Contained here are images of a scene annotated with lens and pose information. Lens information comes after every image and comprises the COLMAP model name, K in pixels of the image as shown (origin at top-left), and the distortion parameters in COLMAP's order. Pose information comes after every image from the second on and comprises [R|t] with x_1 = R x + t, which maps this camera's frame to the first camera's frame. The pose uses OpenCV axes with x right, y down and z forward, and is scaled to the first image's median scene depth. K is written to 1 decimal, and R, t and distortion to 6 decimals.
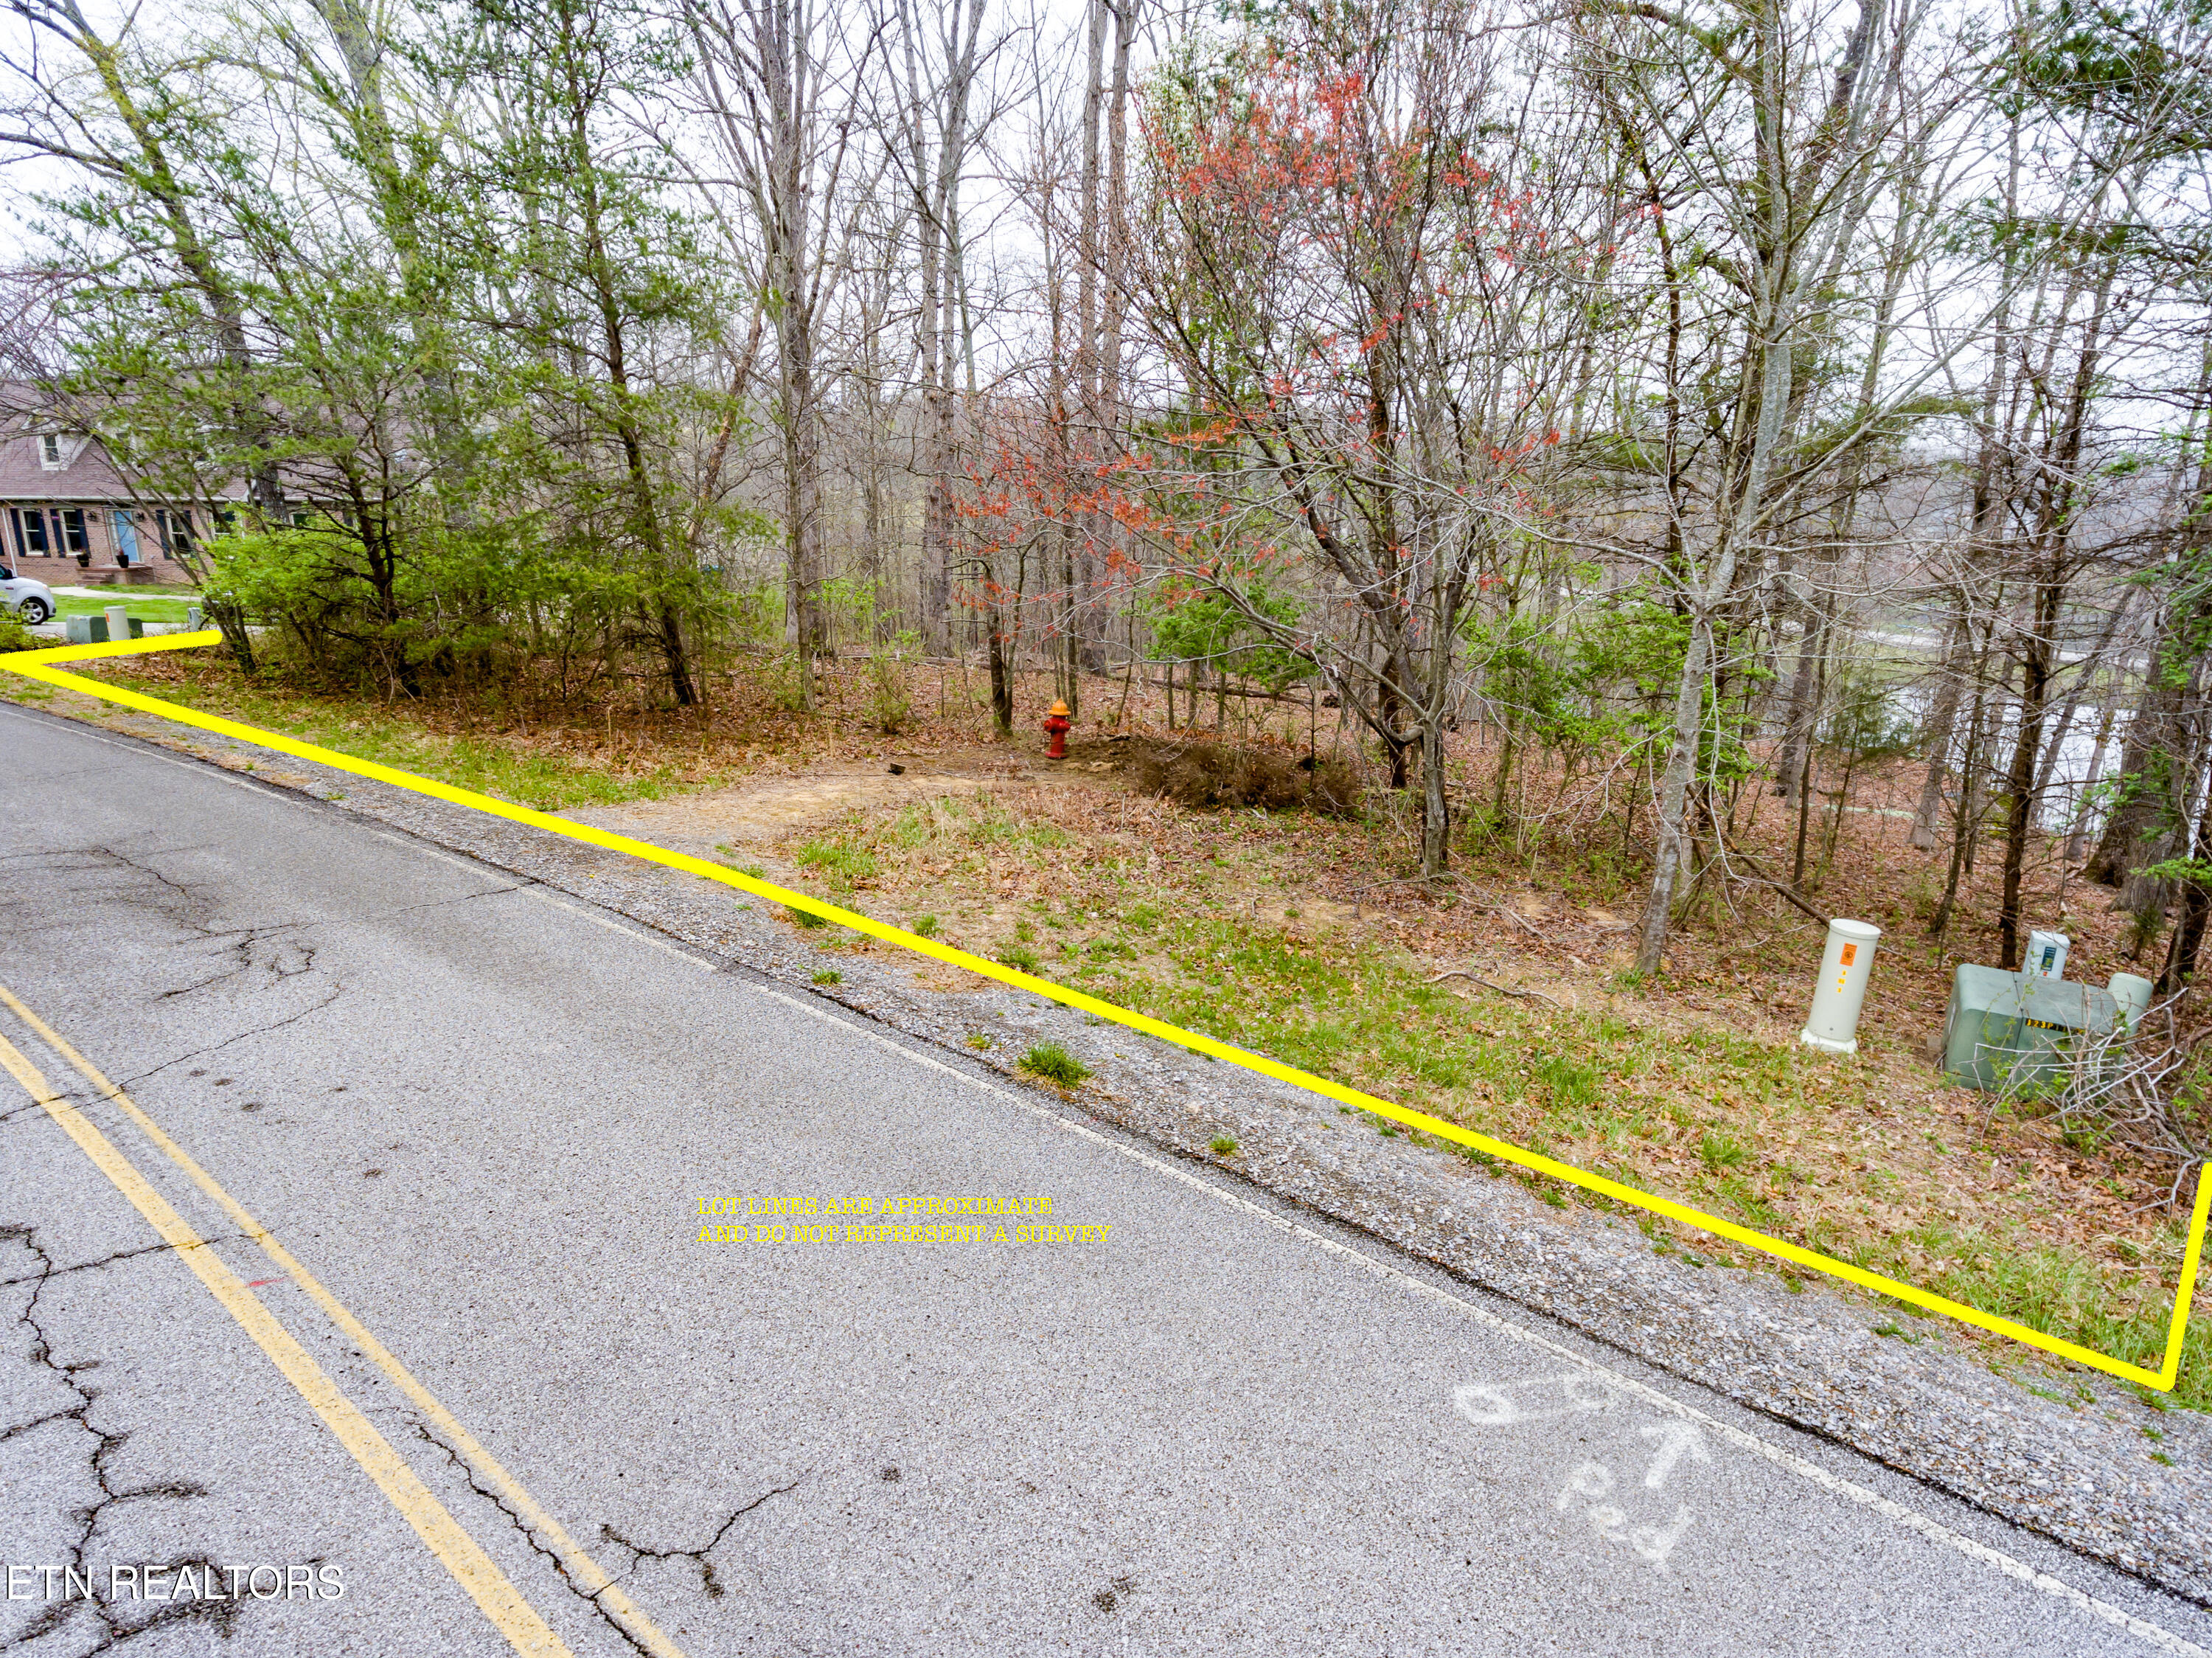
lens RADIAL K [[1313.7, 0, 1110.0], [0, 1313.7, 823.1], [0, 0, 1]] dist [0.003138, -0.005489]
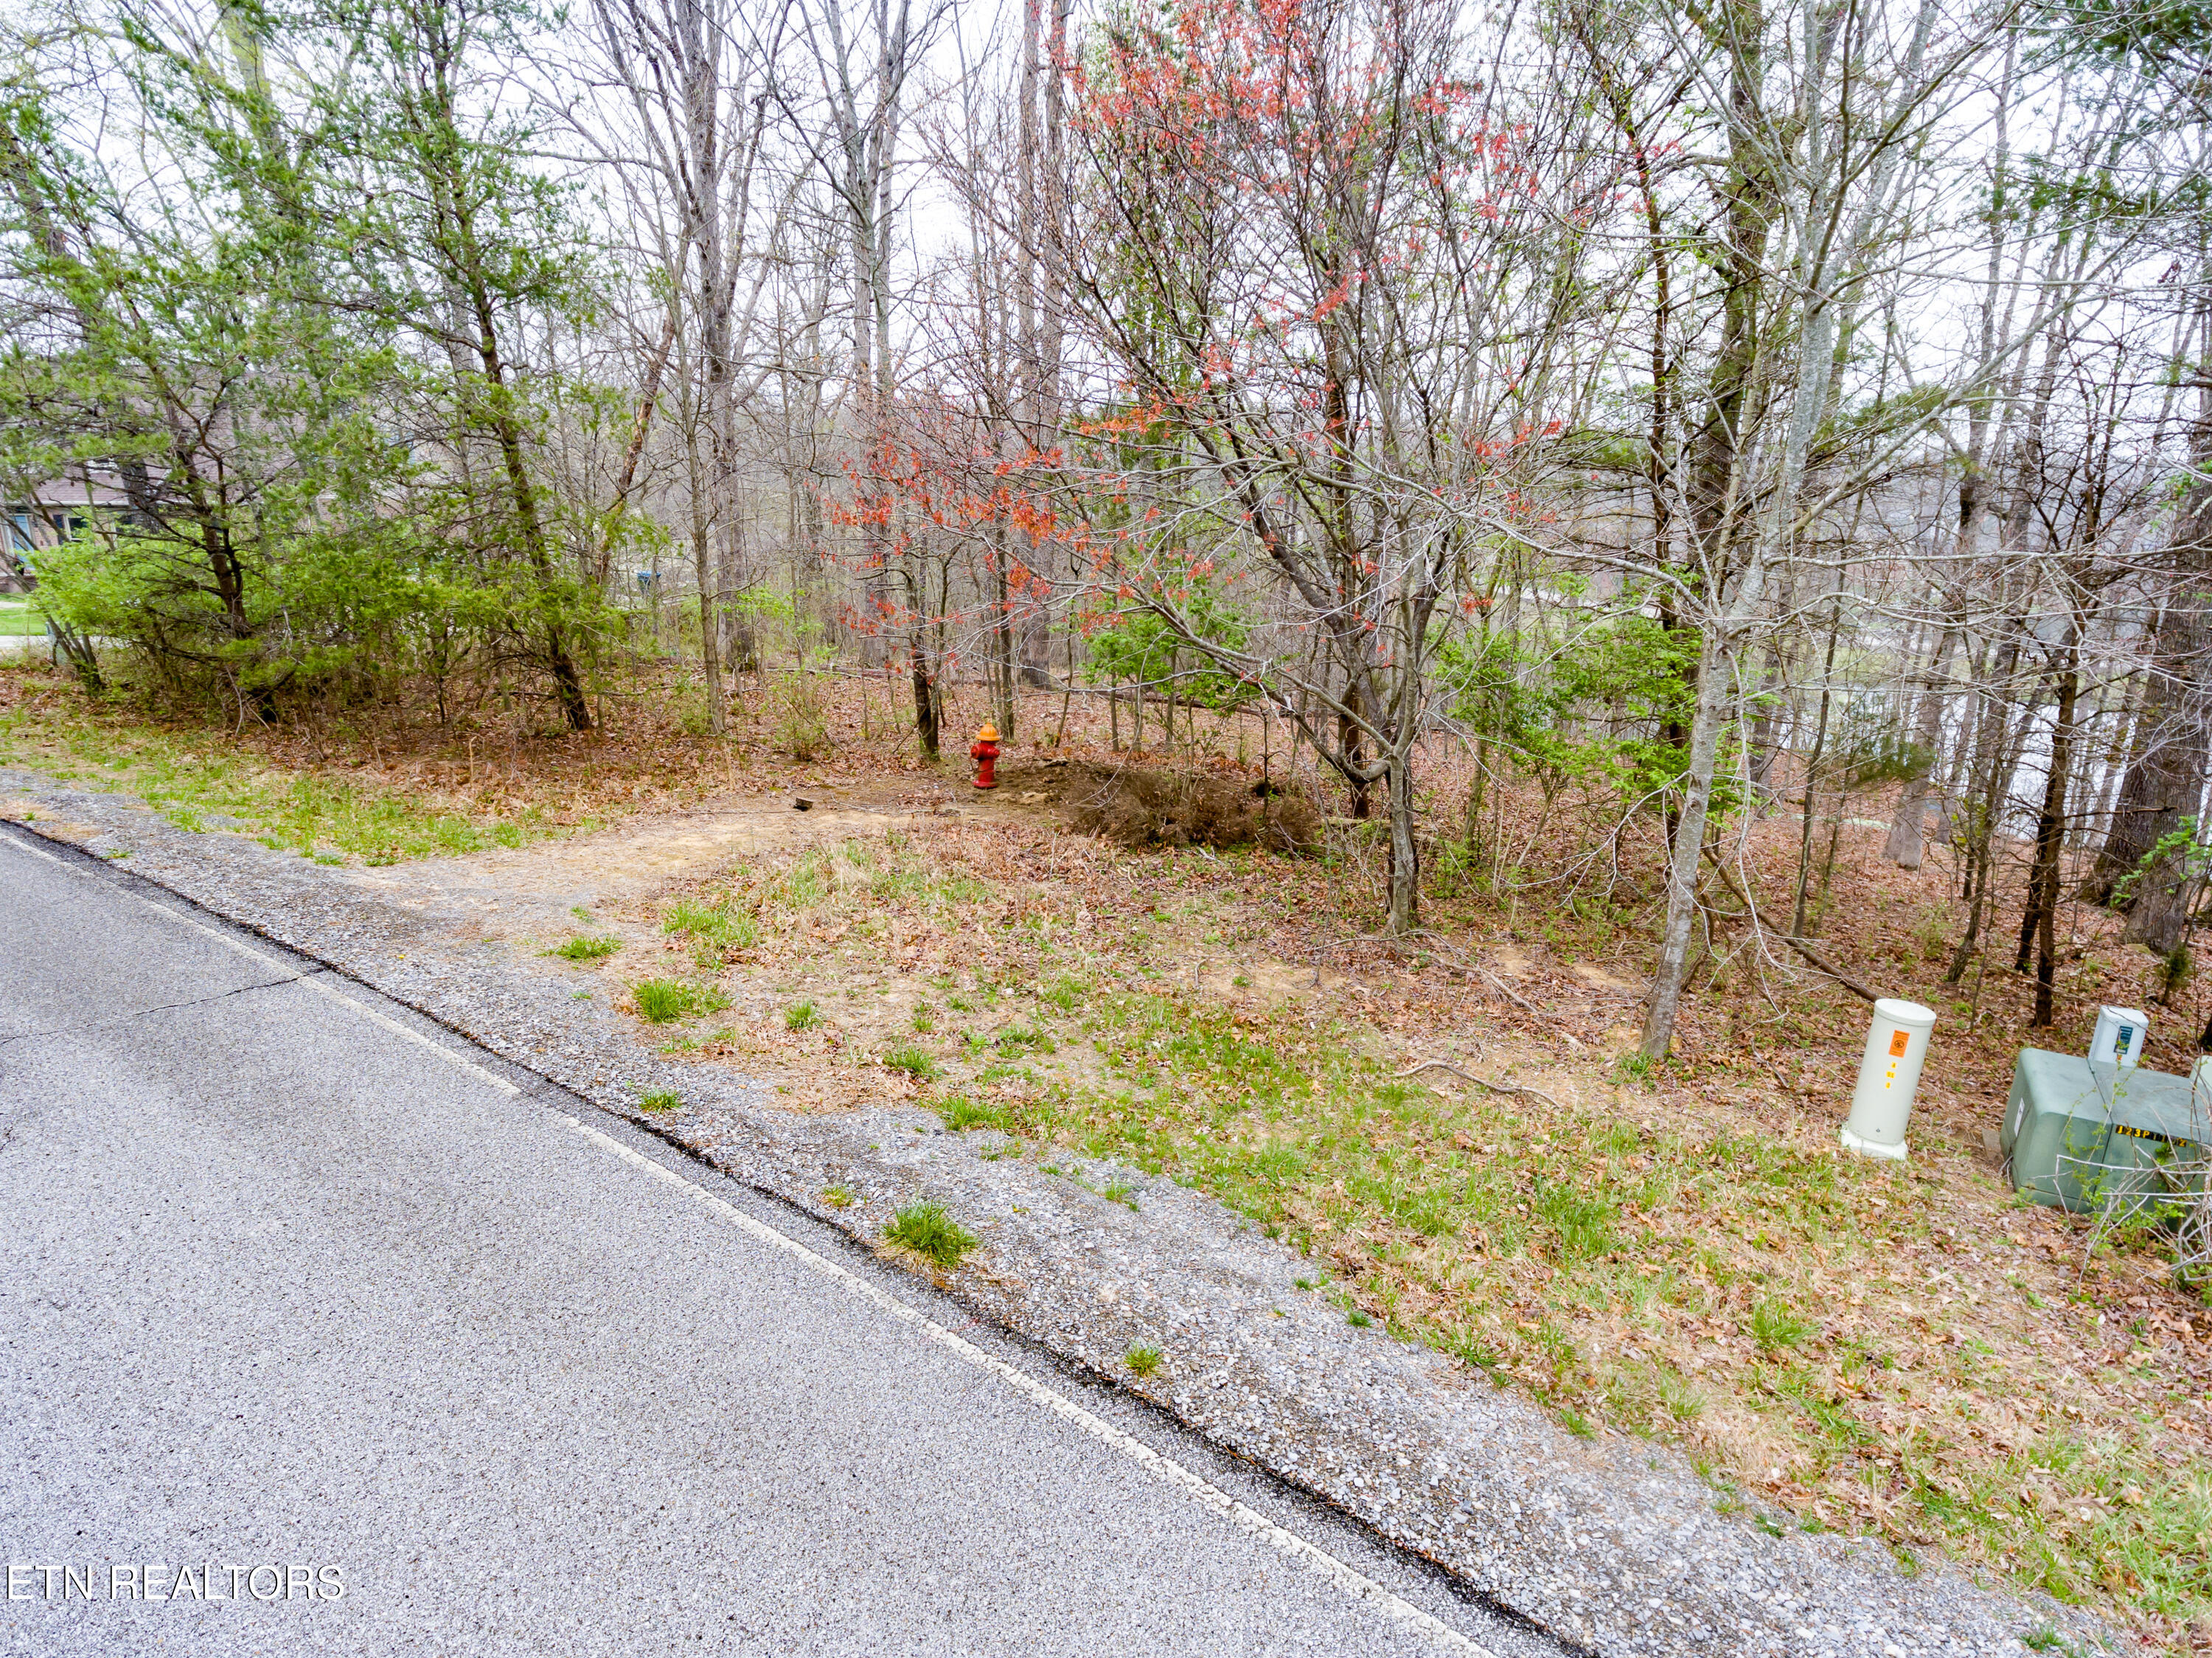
lens RADIAL K [[1313.7, 0, 1105.9], [0, 1313.7, 823.9], [0, 0, 1]] dist [0.003138, -0.005489]
pose [[0.999580, -0.008655, 0.027665, 0.026379], [0.008679, 0.999962, -0.000761, -0.035217], [-0.027658, 0.001001, 0.999617, 0.138679]]
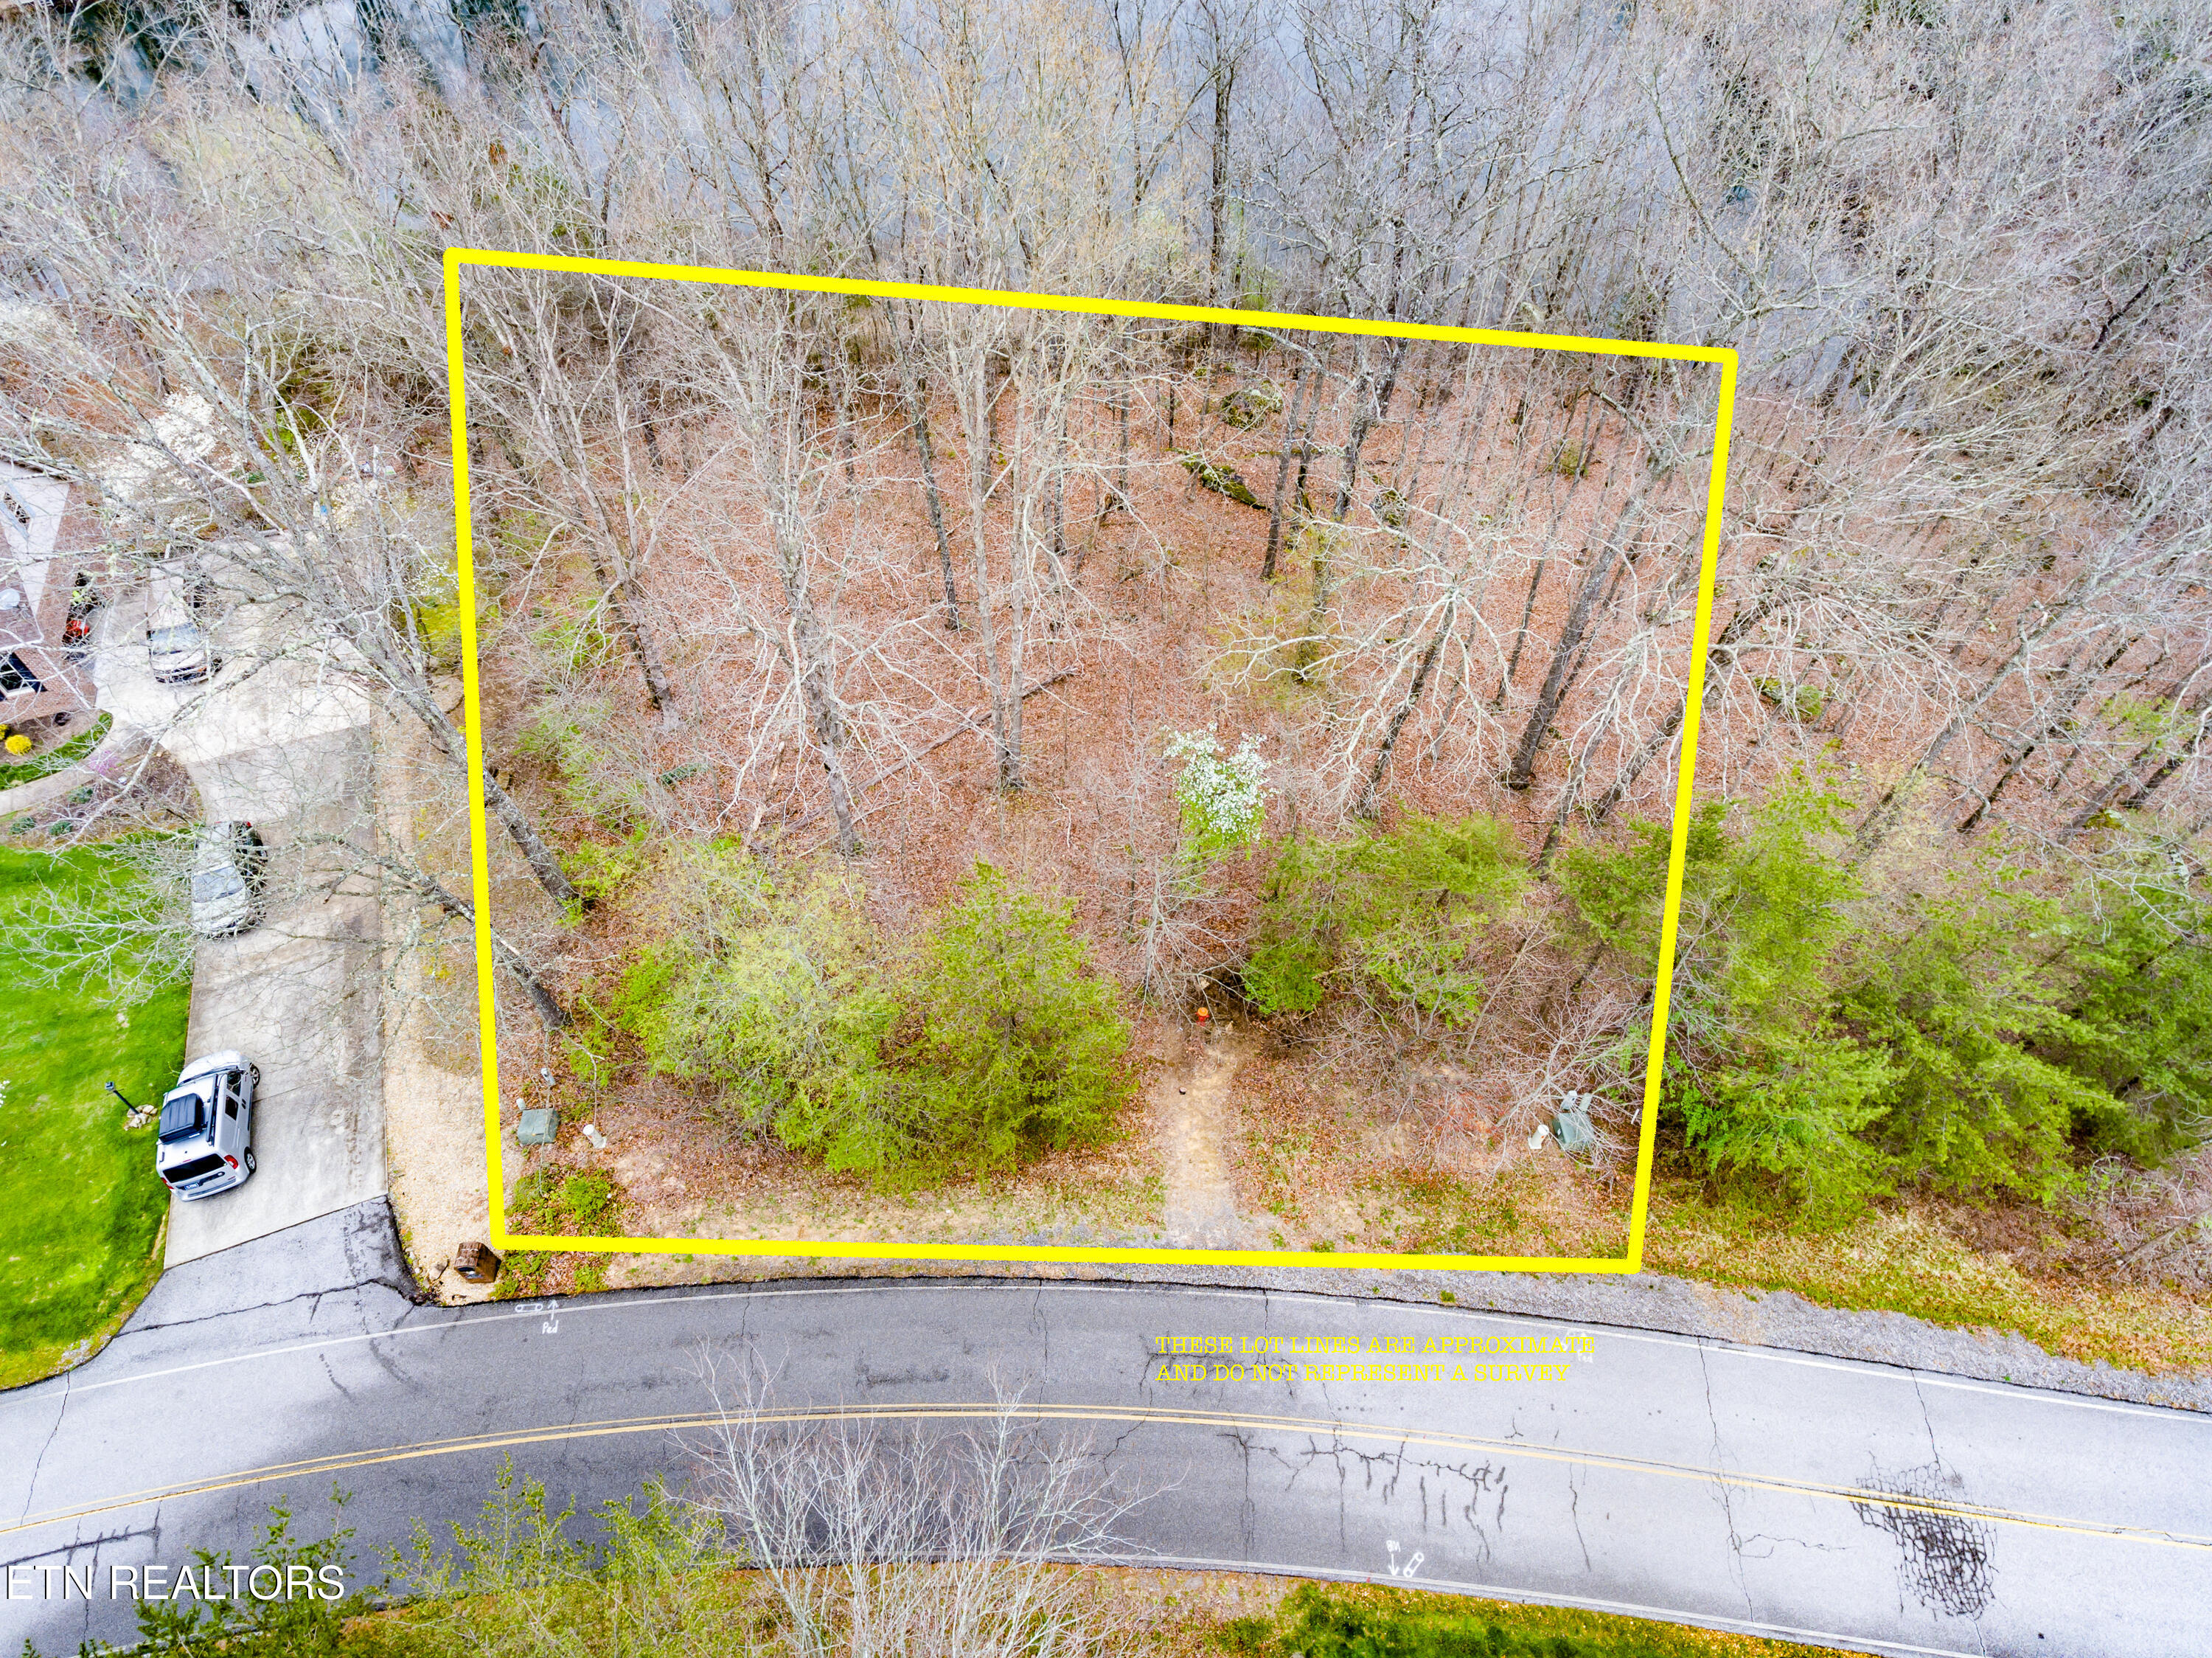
lens RADIAL K [[1313.7, 0, 1097.4], [0, 1313.7, 831.0], [0, 0, 1]] dist [0.003138, -0.005489]
pose [[0.834509, -0.440133, 0.331478, -1.233357], [0.147921, 0.758472, 0.634696, -2.741517], [-0.530768, -0.480627, 0.698057, -0.542146]]
